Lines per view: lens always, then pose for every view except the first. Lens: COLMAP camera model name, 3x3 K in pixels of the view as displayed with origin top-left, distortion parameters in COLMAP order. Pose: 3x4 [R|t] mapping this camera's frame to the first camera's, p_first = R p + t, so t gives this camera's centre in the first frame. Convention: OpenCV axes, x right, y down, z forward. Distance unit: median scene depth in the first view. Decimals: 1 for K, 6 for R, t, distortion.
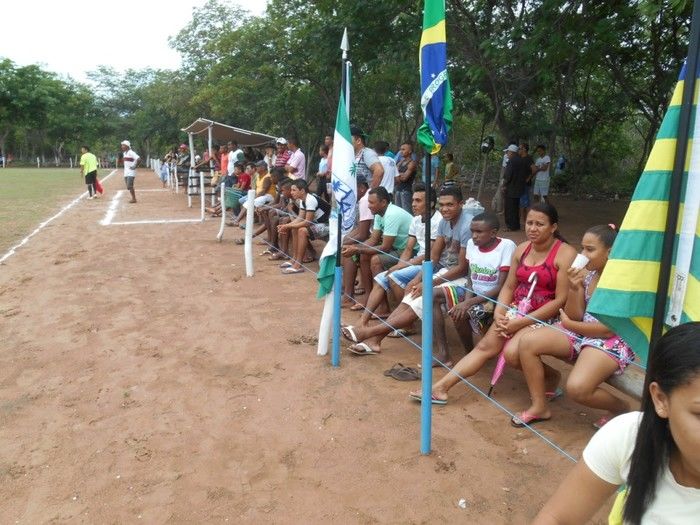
lens RADIAL K [[490.7, 0, 349.8], [0, 490.7, 260.8], [0, 0, 1]] dist [-0.000982, 0.000515]
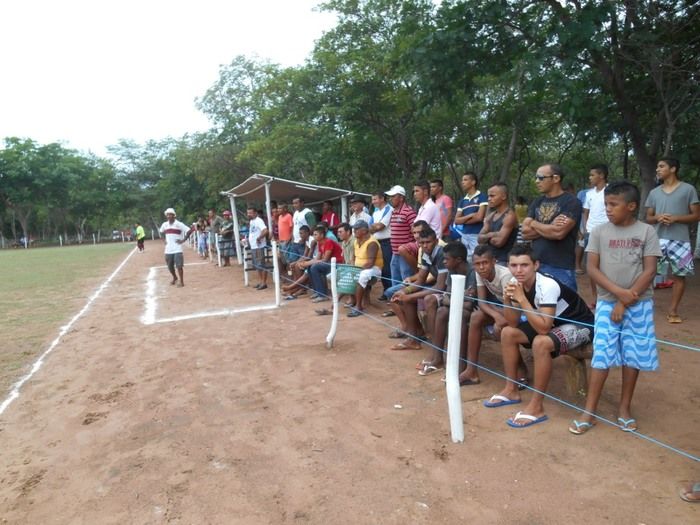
lens RADIAL K [[491.3, 0, 349.8], [0, 491.3, 275.1], [0, 0, 1]] dist [-0.005479, -0.002368]
pose [[0.997106, -0.068396, -0.033185, -0.067605], [0.065403, 0.994304, -0.084159, -0.024576], [0.038752, 0.081745, 0.995900, 0.110883]]
